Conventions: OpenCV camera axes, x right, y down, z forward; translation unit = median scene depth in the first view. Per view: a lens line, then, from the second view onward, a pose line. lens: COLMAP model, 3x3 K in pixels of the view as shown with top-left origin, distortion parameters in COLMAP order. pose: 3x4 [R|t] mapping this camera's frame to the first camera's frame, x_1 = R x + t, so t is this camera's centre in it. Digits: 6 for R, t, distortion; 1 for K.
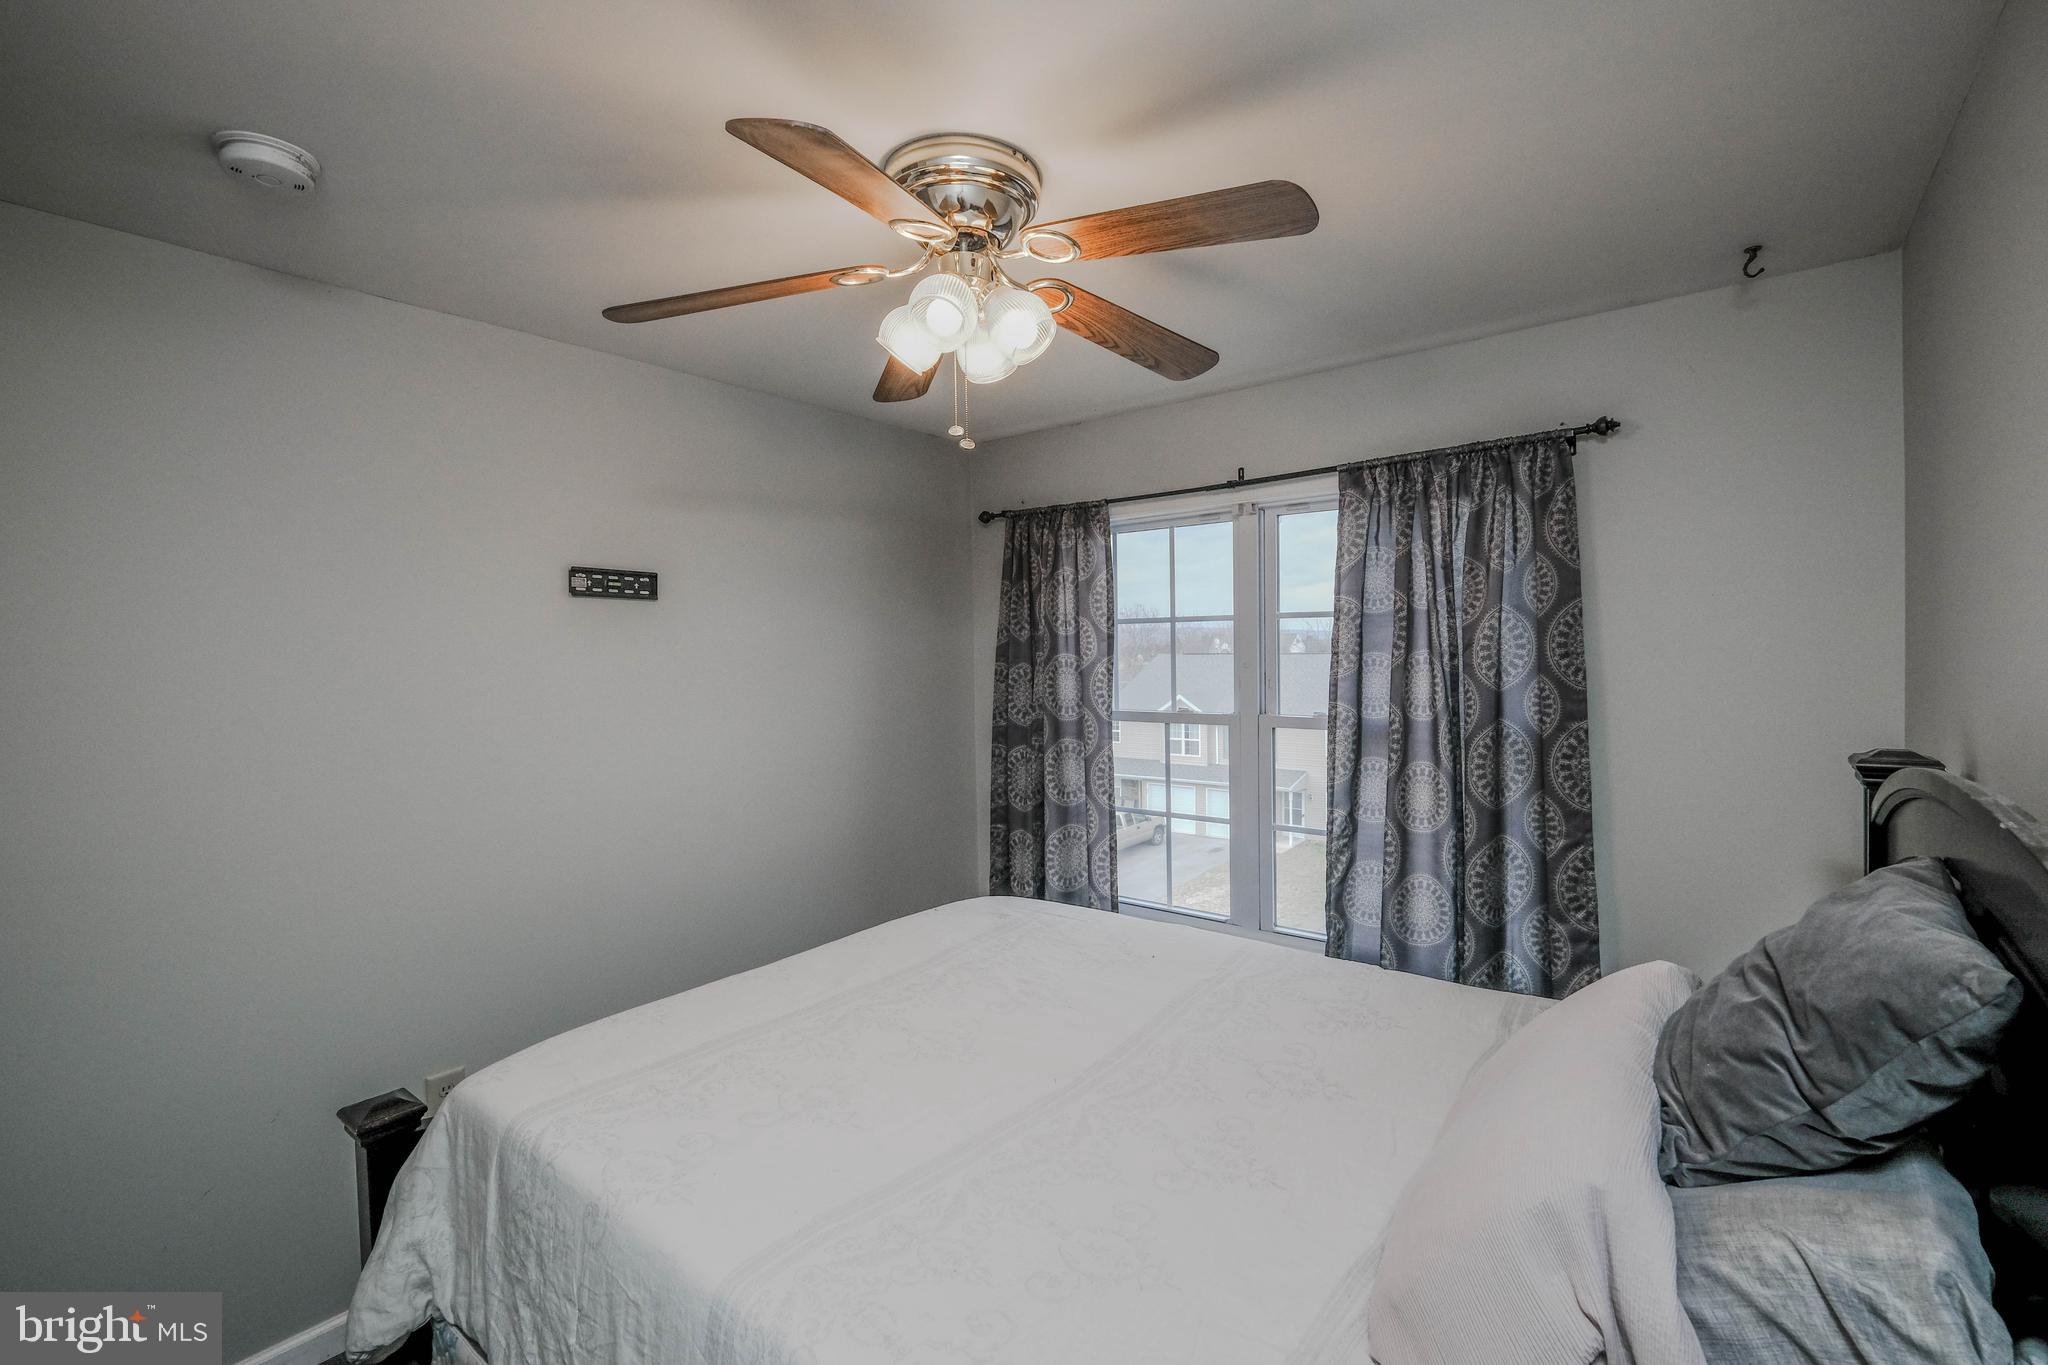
lens RADIAL K [[916.5, 0, 1024.7], [0, 916.5, 673.1], [0, 0, 1]] dist [0.000458, -0.000108]
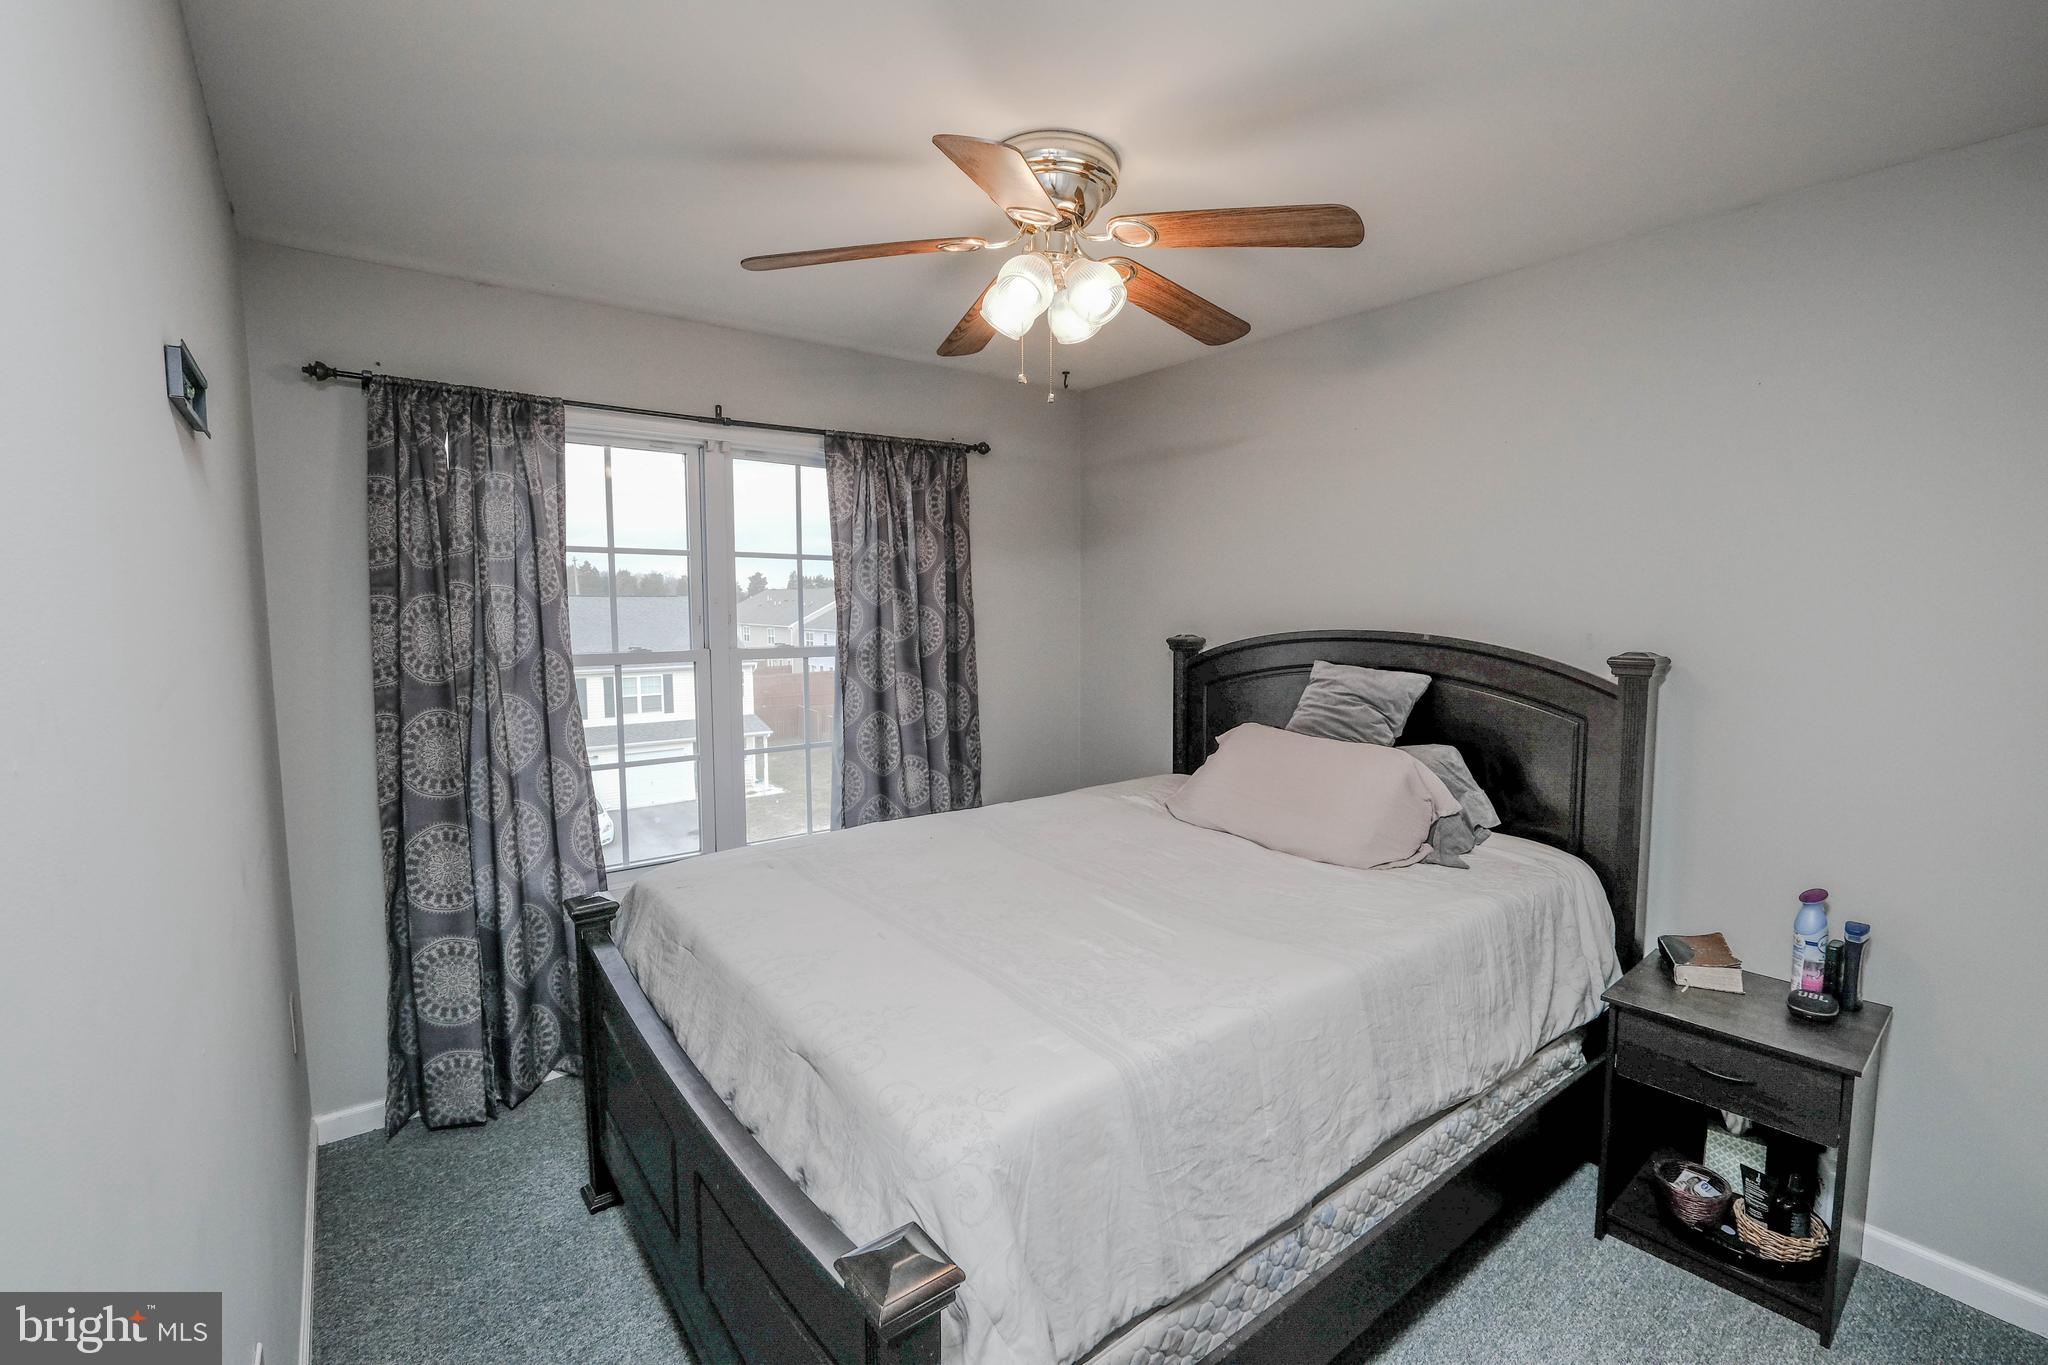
lens RADIAL K [[916.5, 0, 1025.3], [0, 916.5, 681.7], [0, 0, 1]] dist [0.000458, -0.000108]
pose [[0.234256, -0.079497, 0.968919, -0.638034], [0.010520, 0.996800, 0.079241, 0.003996], [-0.972118, -0.008370, 0.234343, 0.397265]]
